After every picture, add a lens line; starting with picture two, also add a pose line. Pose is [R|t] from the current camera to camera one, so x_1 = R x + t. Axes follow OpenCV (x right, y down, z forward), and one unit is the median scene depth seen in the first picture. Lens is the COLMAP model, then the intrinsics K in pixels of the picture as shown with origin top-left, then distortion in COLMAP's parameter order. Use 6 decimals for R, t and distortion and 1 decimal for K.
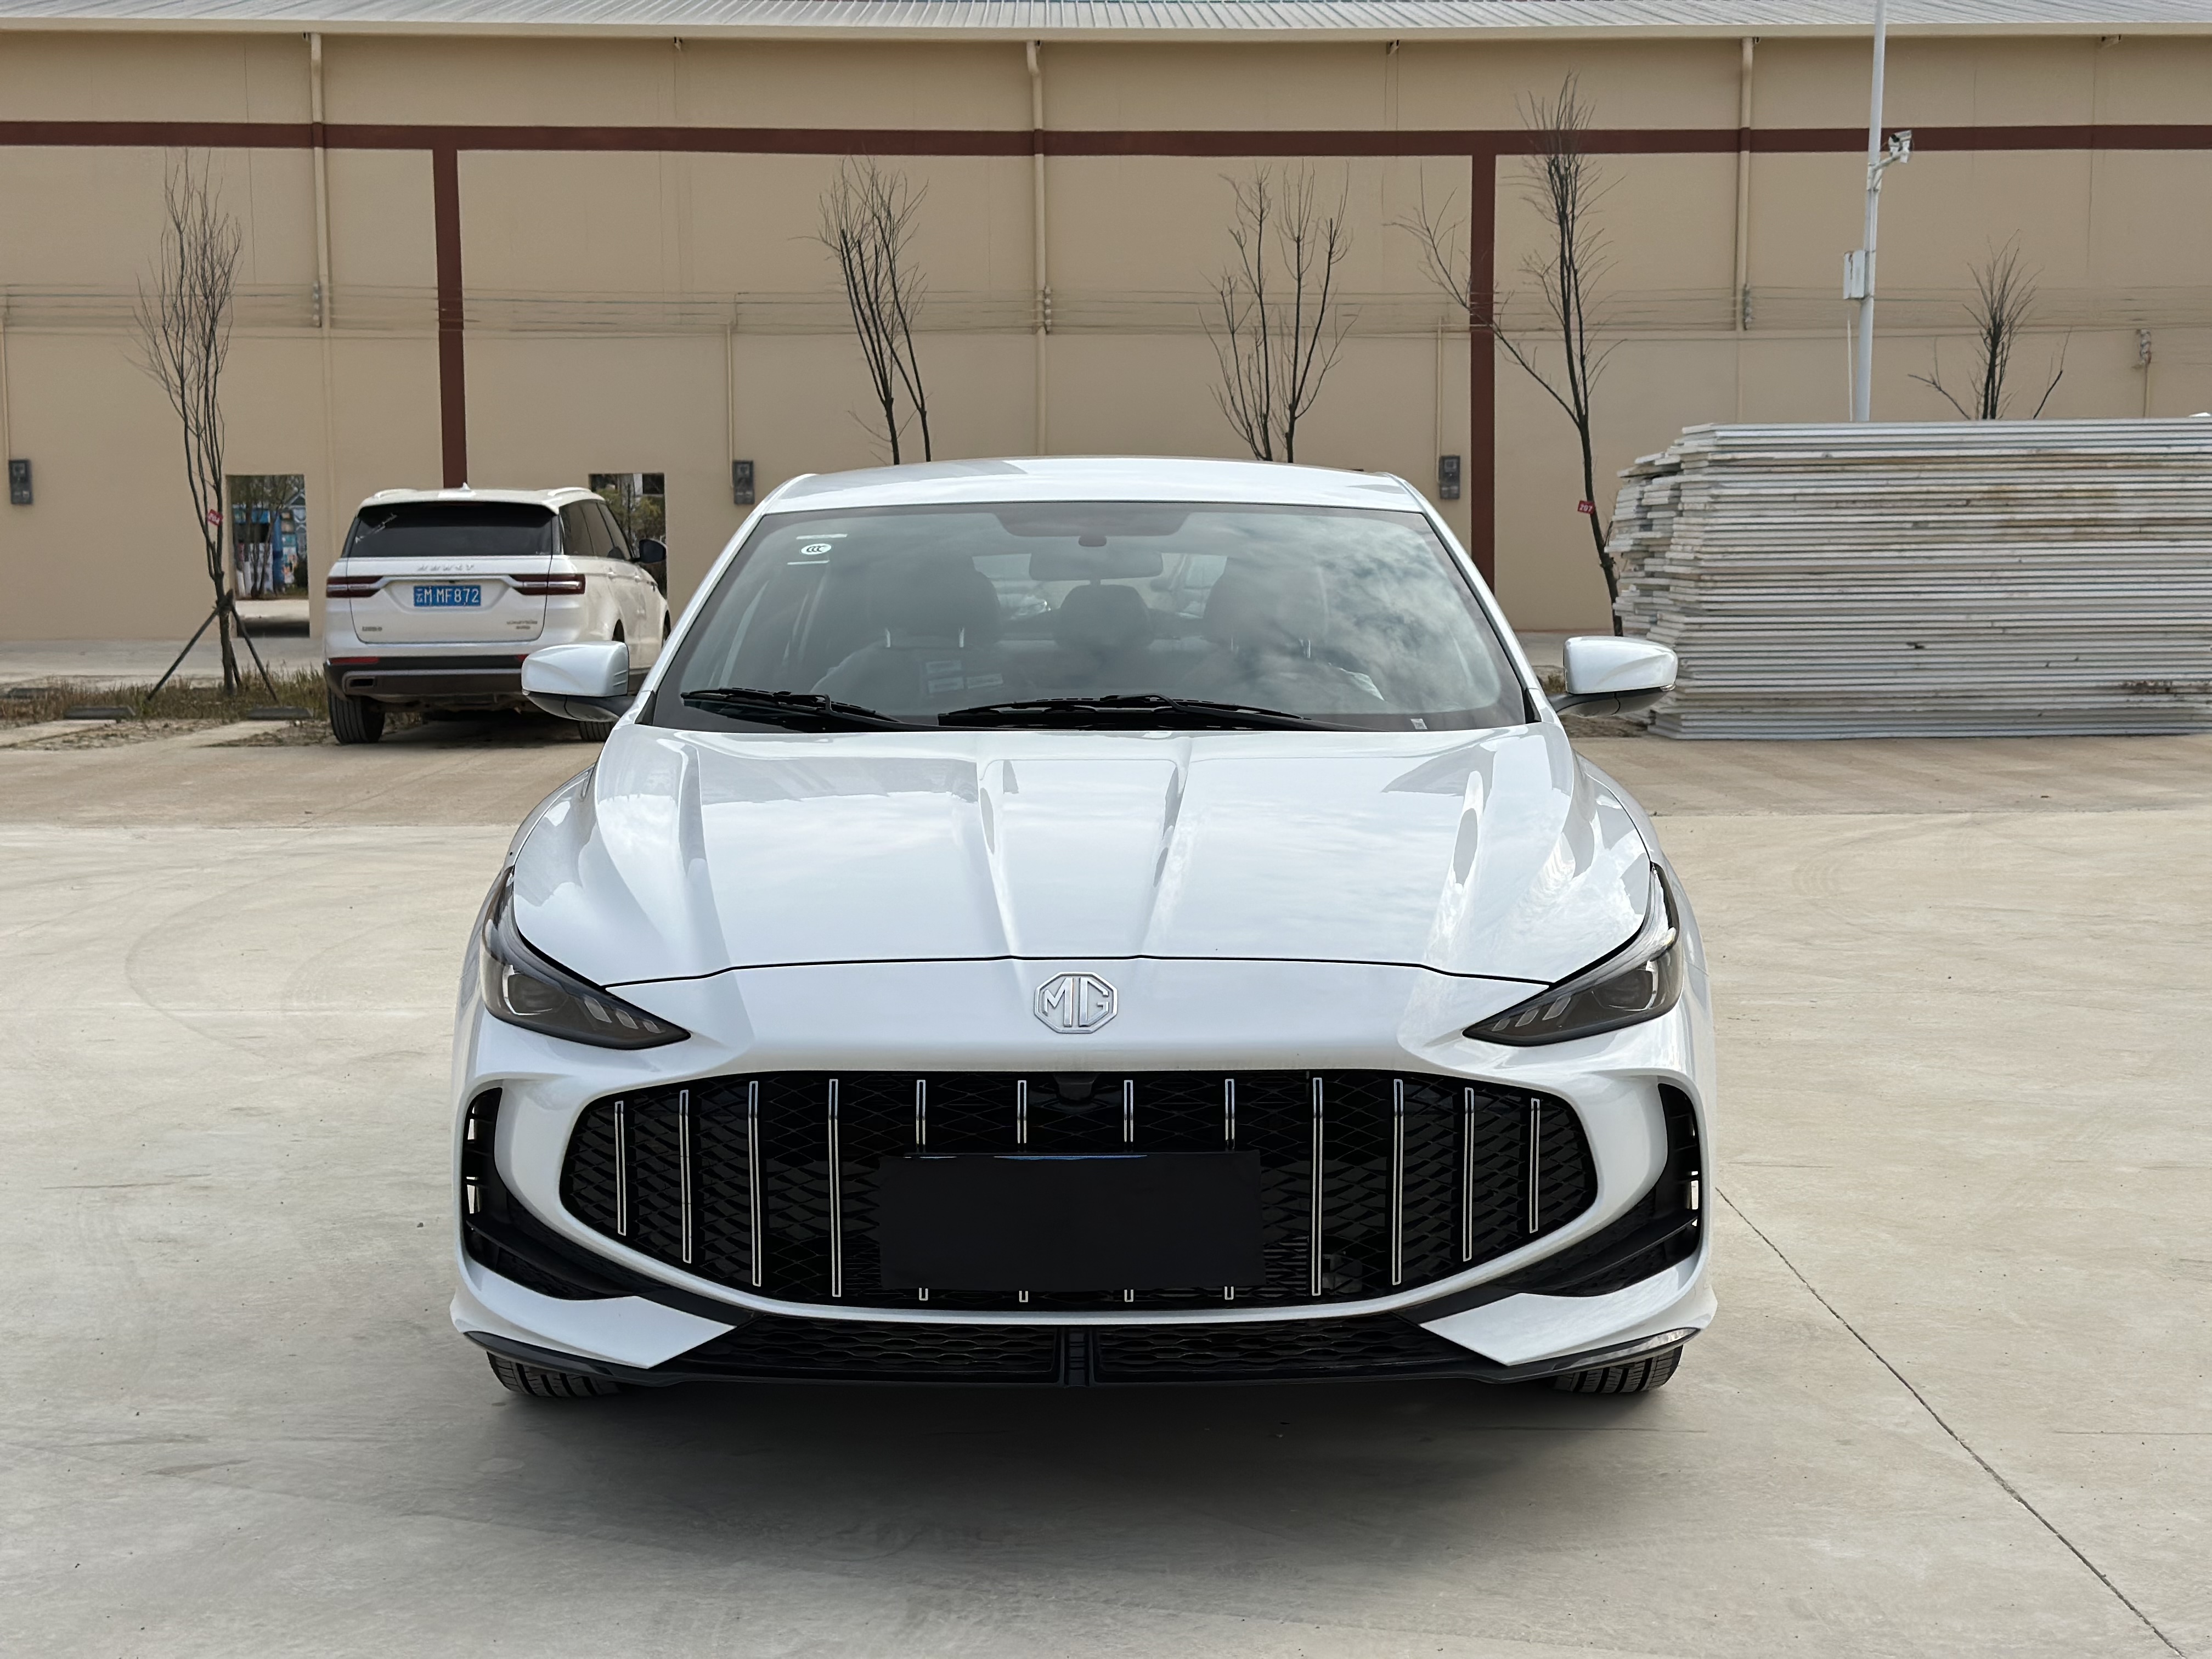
lens RADIAL K [[3116.5, 0, 1106.0], [0, 3116.5, 829.5], [0, 0, 1]] dist [0.140952, -0.042826]
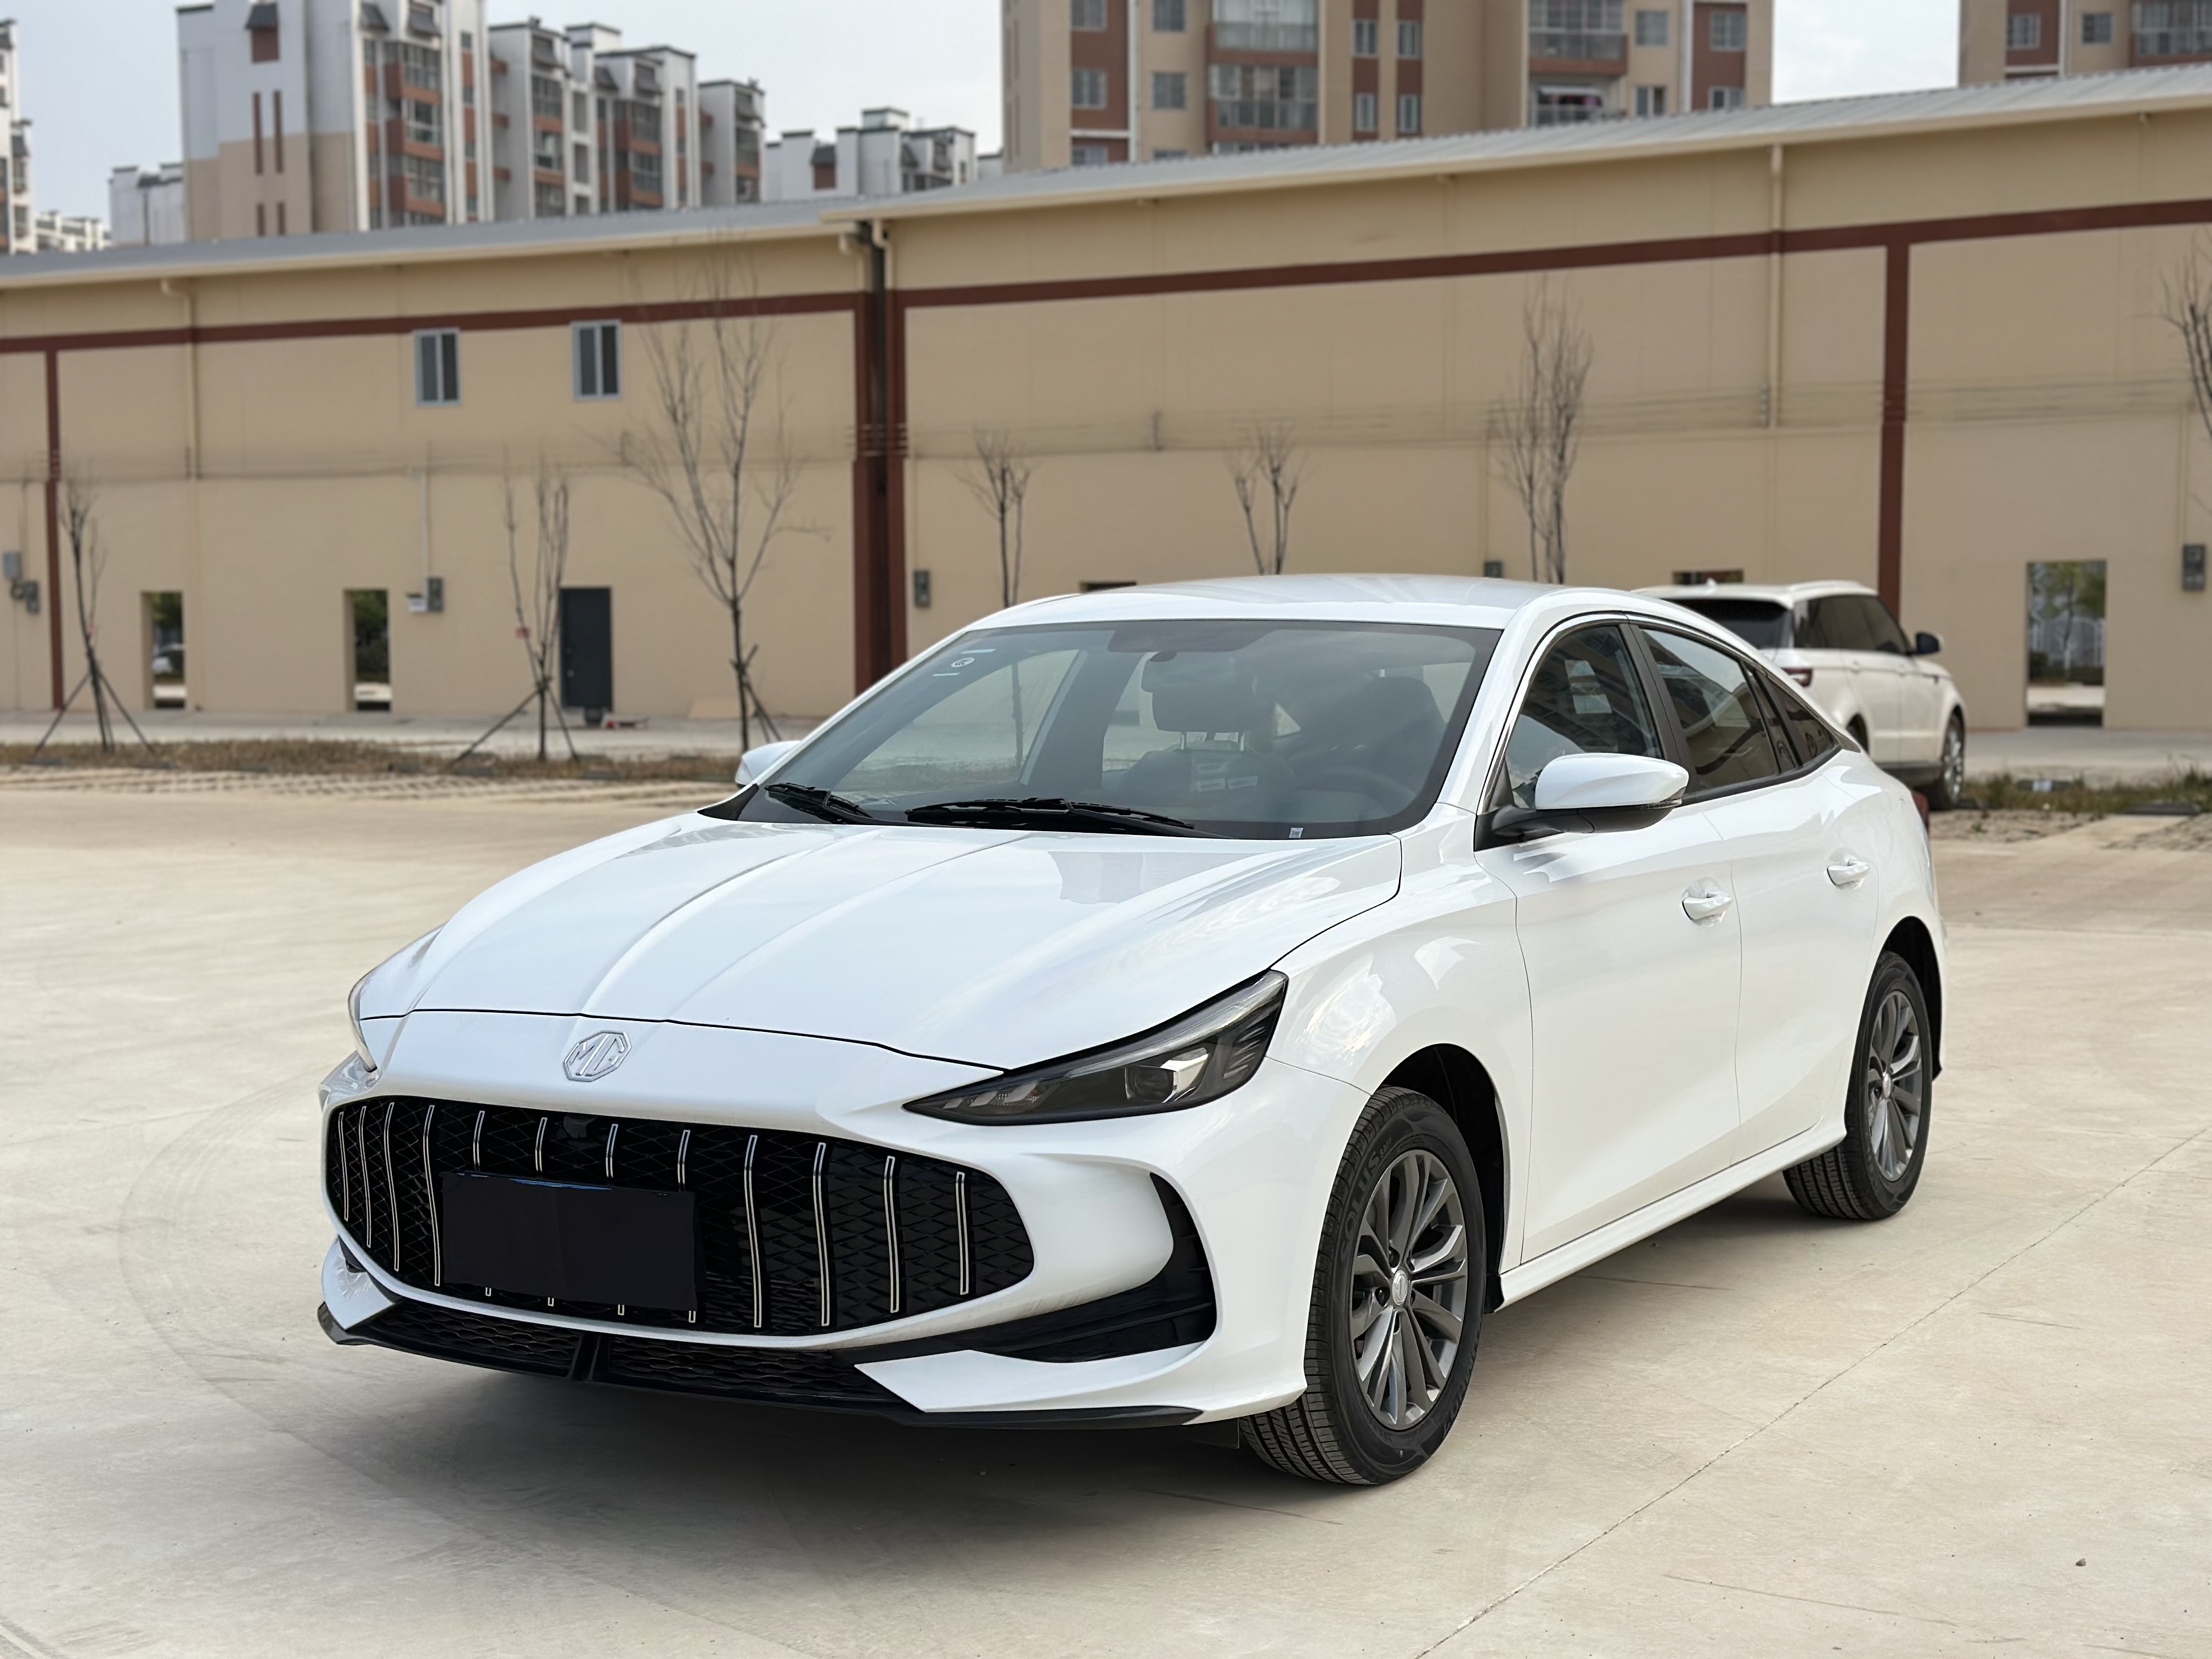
lens RADIAL K [[3116.5, 0, 1106.0], [0, 3116.5, 829.5], [0, 0, 1]] dist [0.140952, -0.042826]
pose [[0.861506, 0.032033, -0.506736, 0.730994], [-0.045870, 0.998837, -0.014842, -0.020367], [0.505672, 0.036030, 0.861973, 0.073488]]
